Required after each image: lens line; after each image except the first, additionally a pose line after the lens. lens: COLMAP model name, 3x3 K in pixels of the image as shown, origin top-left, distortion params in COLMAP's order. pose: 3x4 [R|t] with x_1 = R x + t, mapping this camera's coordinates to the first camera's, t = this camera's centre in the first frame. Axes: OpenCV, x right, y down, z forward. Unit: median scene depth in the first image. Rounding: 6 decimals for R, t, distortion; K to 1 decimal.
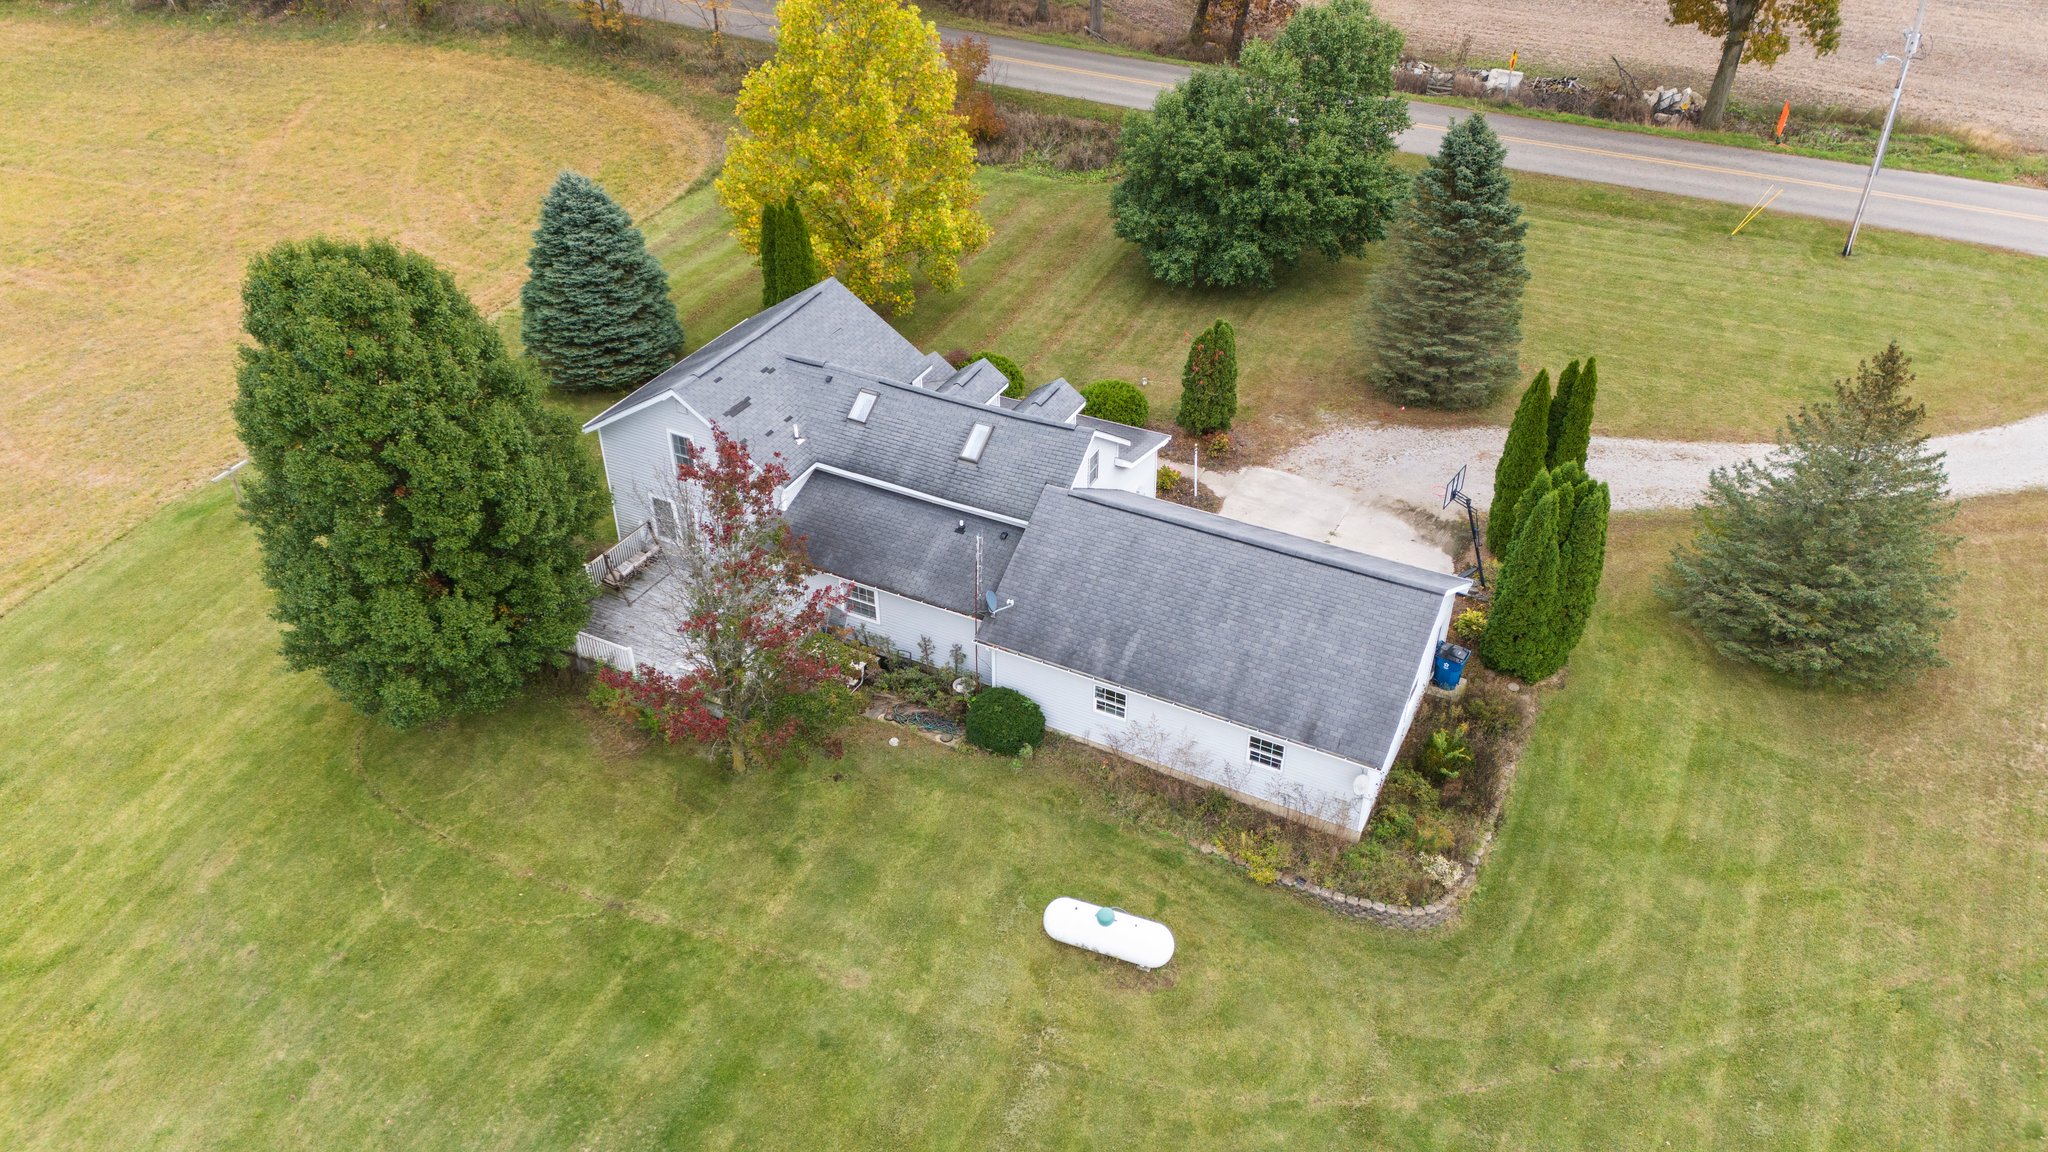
lens RADIAL K [[1484.8, 0, 1017.8], [0, 1484.8, 586.3], [0, 0, 1]] dist [0.100503, -0.105002]
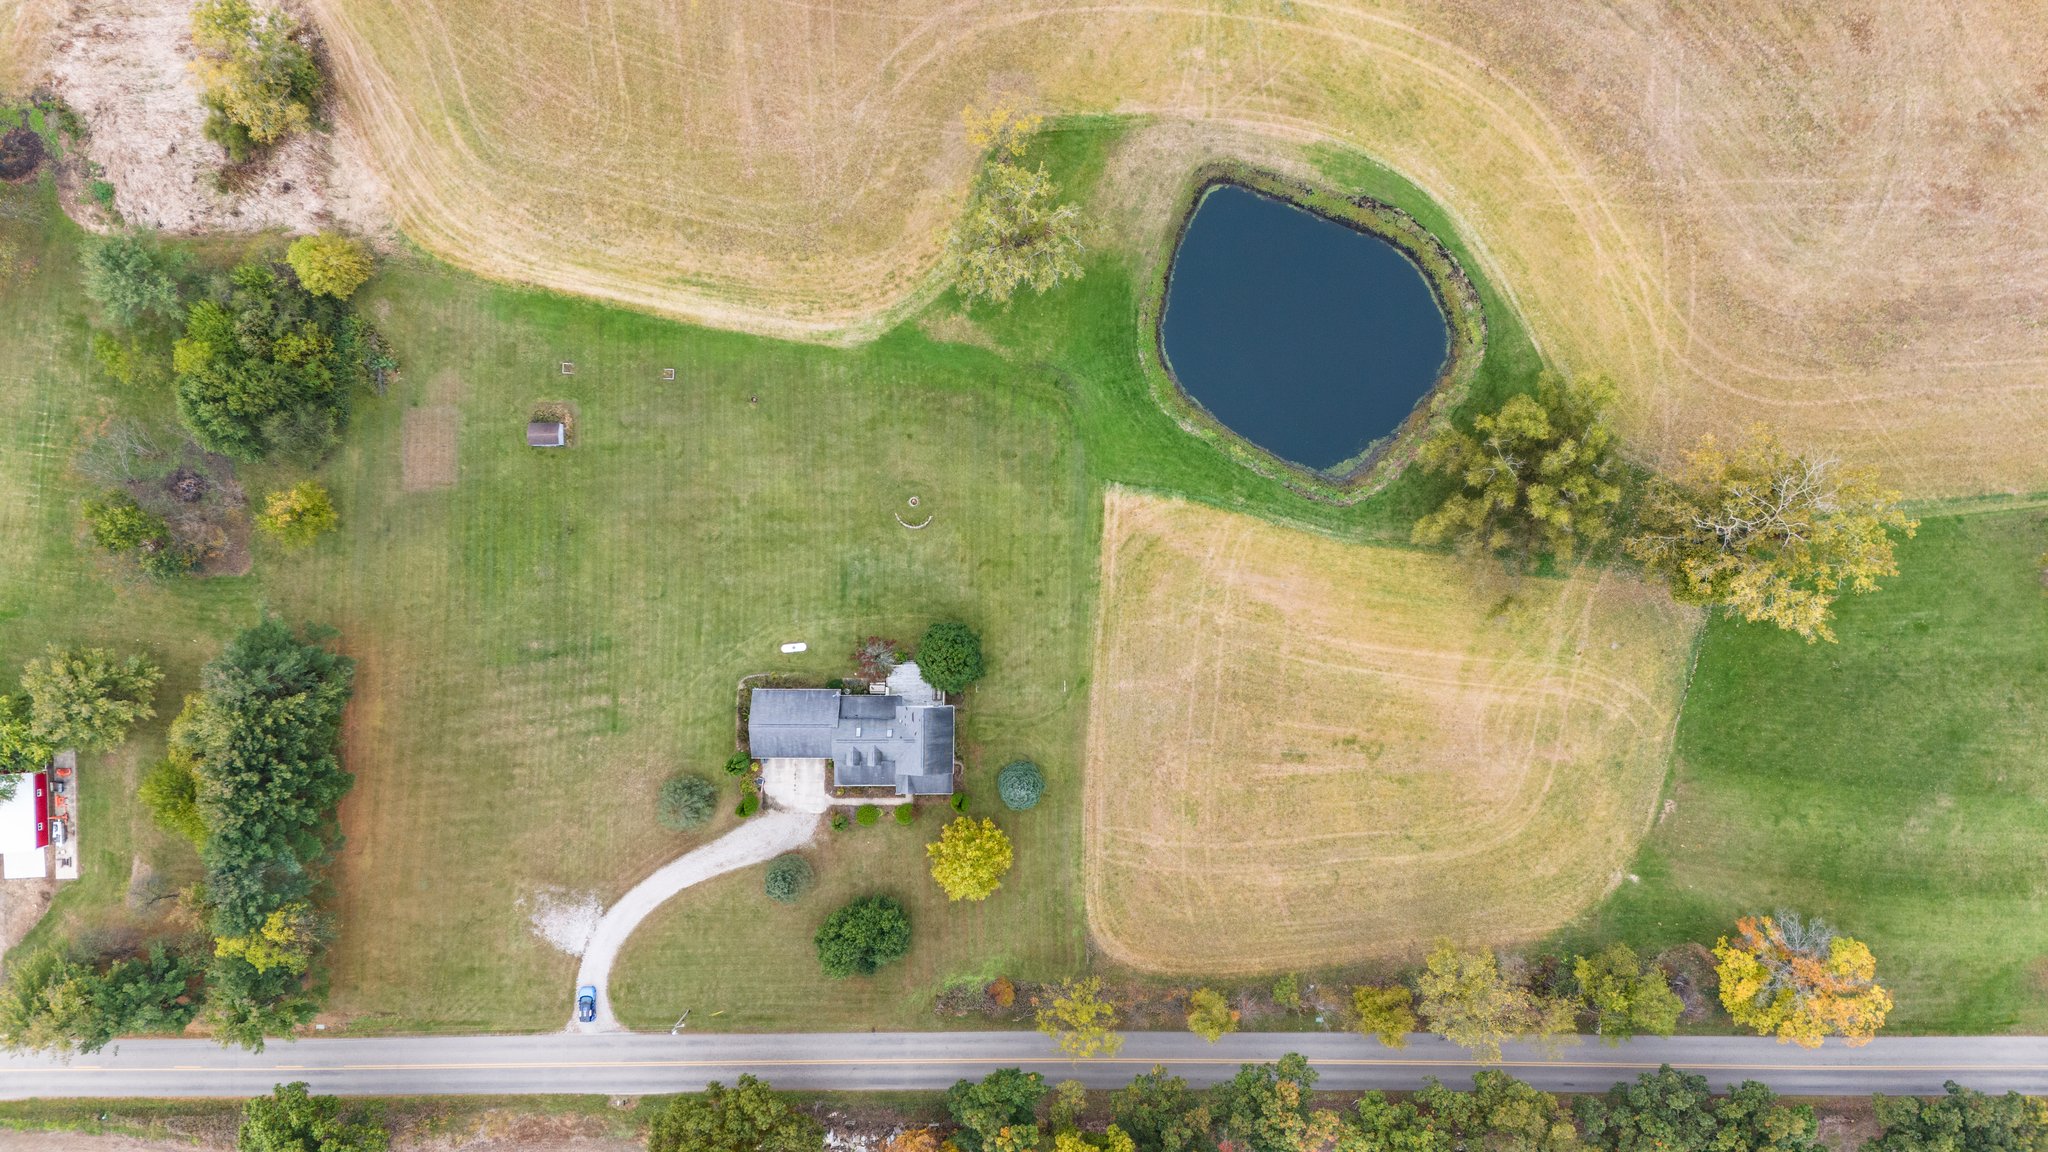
lens RADIAL K [[1484.8, 0, 1024.0], [0, 1484.8, 583.9], [0, 0, 1]] dist [0.100503, -0.105002]
pose [[-0.891853, 0.452150, 0.012561, -0.786211], [-0.260131, -0.535424, 0.803525, -3.839665], [0.370040, 0.713359, 0.595138, -1.899164]]
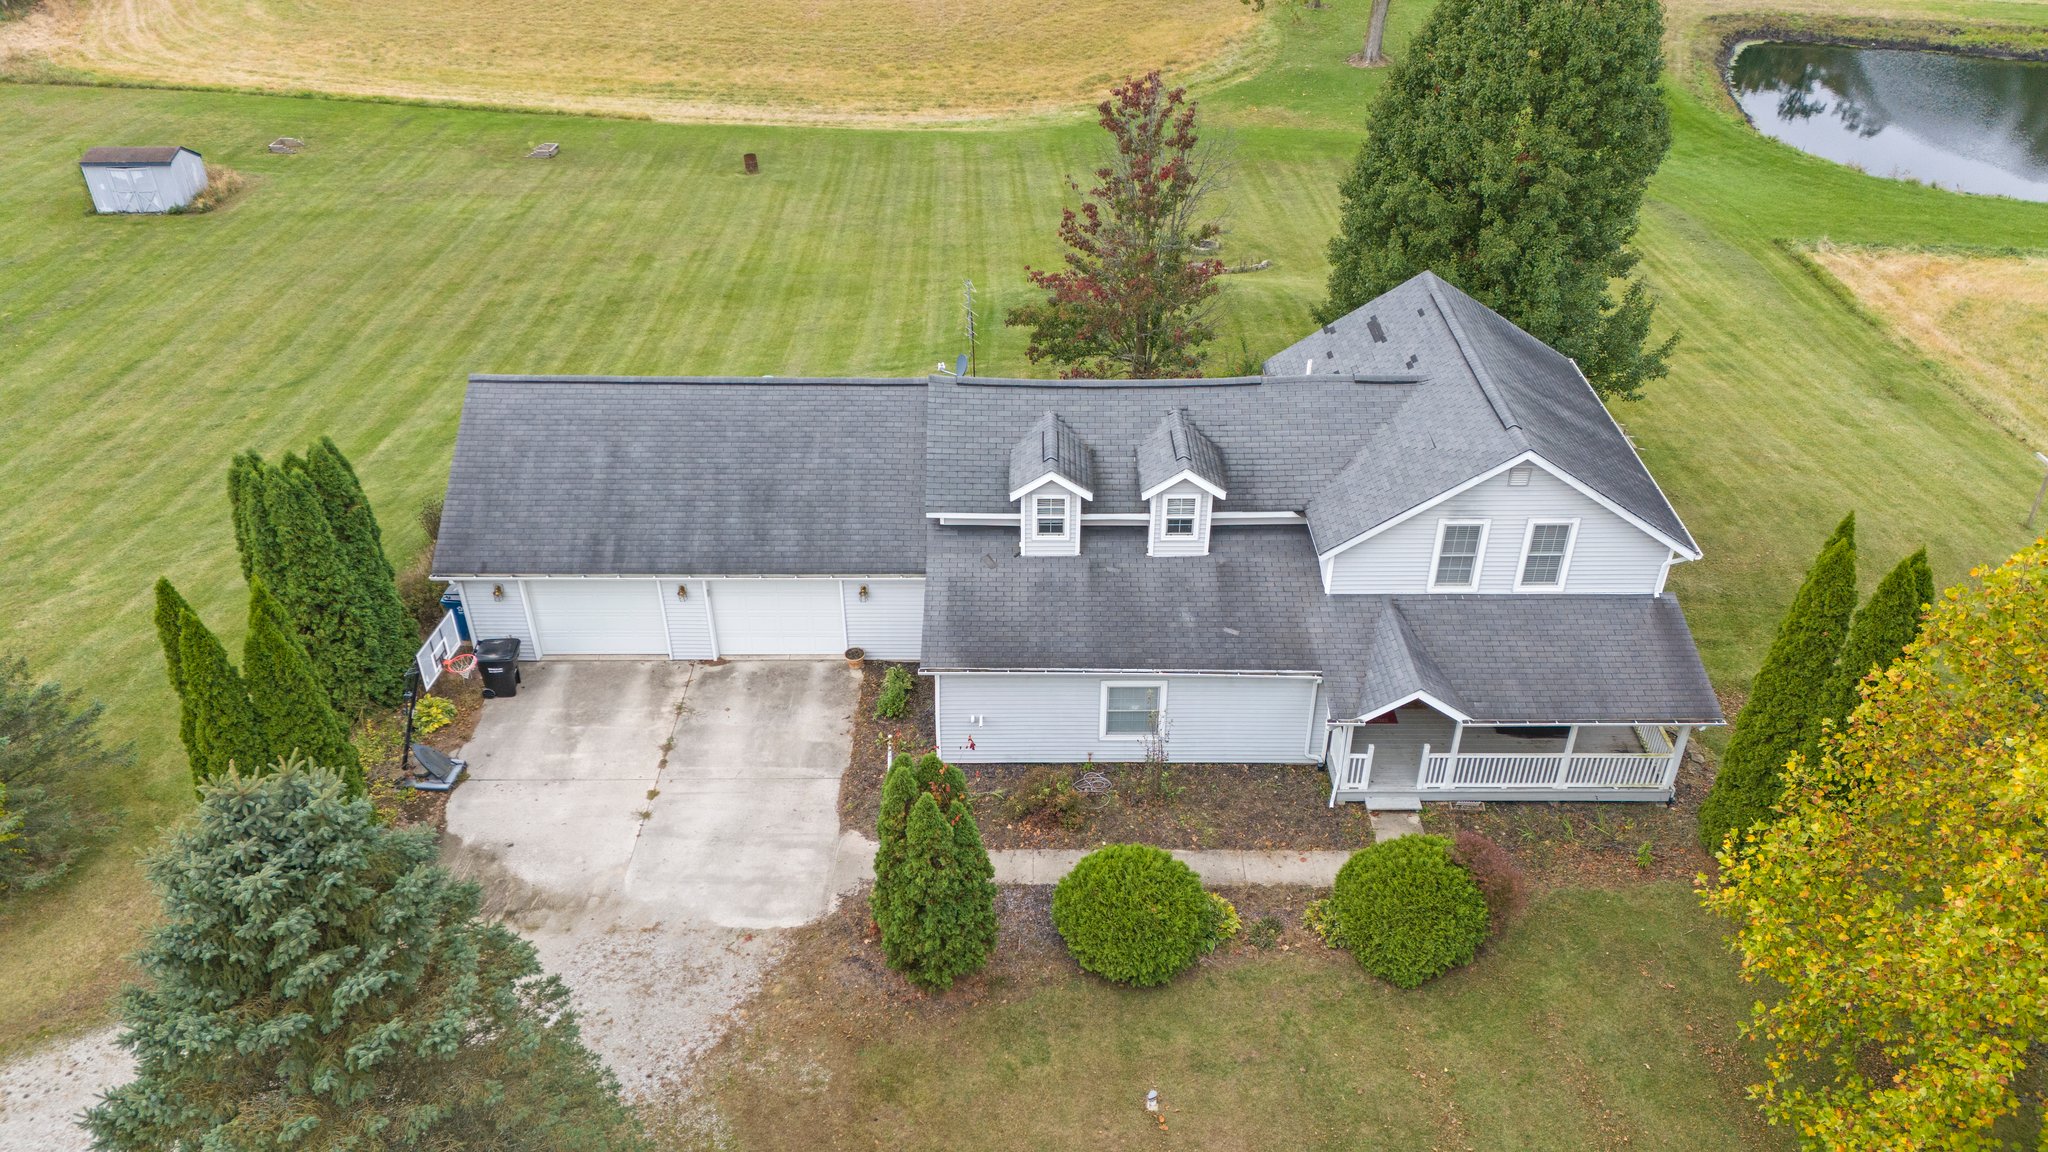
lens RADIAL K [[1484.8, 0, 1022.0], [0, 1484.8, 579.8], [0, 0, 1]] dist [0.100503, -0.105002]
pose [[-0.891396, 0.259858, -0.371332, 0.342164], [-0.261144, 0.375154, 0.889417, -0.809307], [0.370429, 0.889794, -0.266550, 1.410072]]
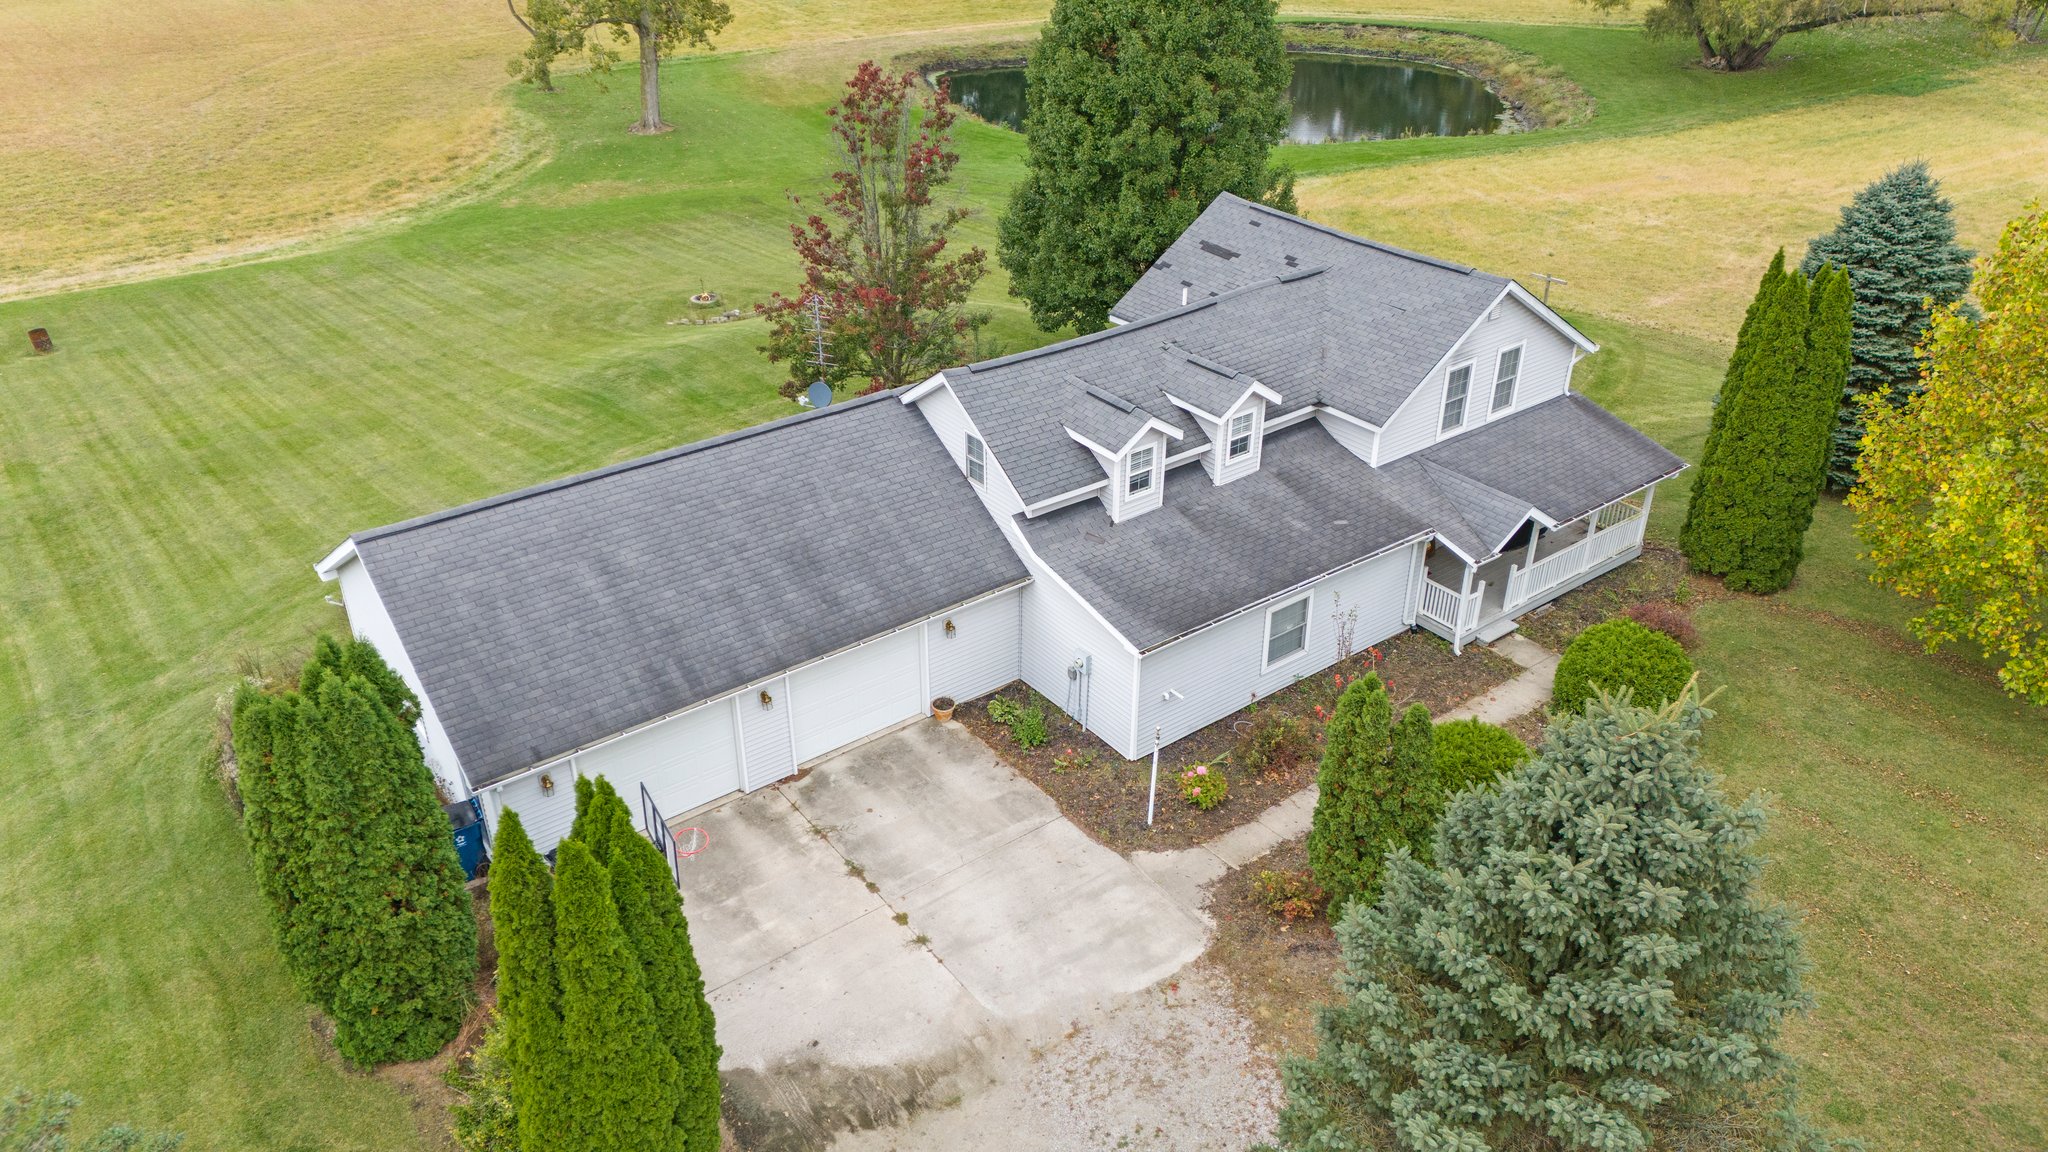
lens RADIAL K [[1484.8, 0, 1016.2], [0, 1484.8, 581.3], [0, 0, 1]] dist [0.100503, -0.105002]
pose [[-0.433421, 0.455818, -0.777416, 0.653610], [-0.527010, 0.571570, 0.628942, -0.531259], [0.731031, 0.682303, -0.007510, 1.176315]]
